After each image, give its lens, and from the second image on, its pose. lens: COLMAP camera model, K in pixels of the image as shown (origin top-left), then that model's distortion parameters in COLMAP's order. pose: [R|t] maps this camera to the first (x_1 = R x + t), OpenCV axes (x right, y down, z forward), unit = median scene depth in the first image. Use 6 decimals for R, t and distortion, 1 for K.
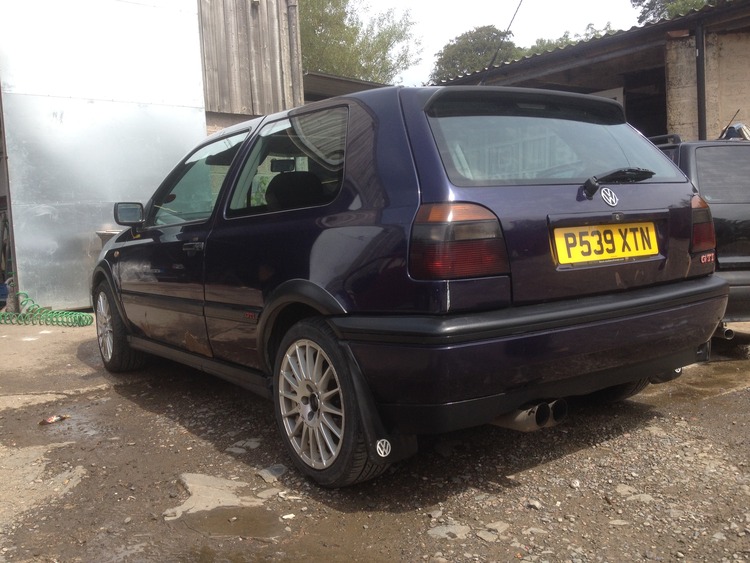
lens RADIAL K [[730.1, 0, 373.3], [0, 730.1, 283.9], [0, 0, 1]] dist [0.004753, 0.000000]
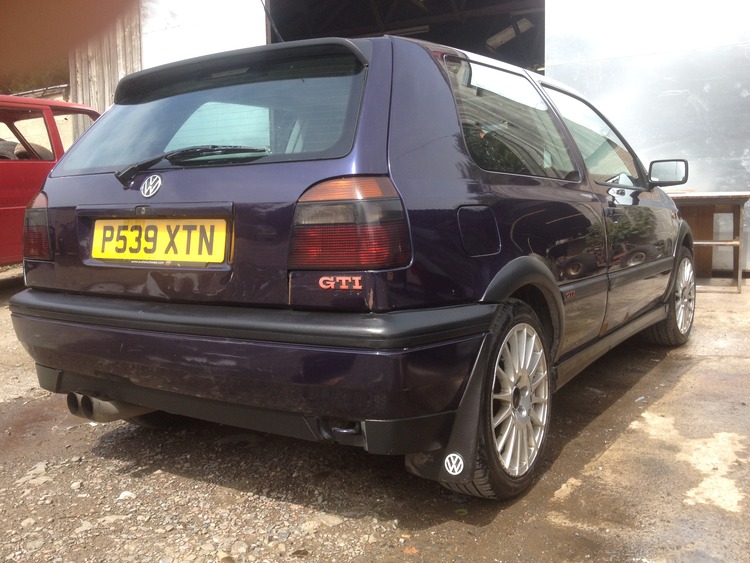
lens RADIAL K [[730.1, 0, 372.6], [0, 730.1, 278.5], [0, 0, 1]] dist [0.004753, 0.000000]
pose [[0.389730, 0.127576, -0.912050, 1.191852], [-0.083038, 0.991192, 0.103163, -0.121060], [0.917178, 0.035529, 0.396891, 0.903205]]
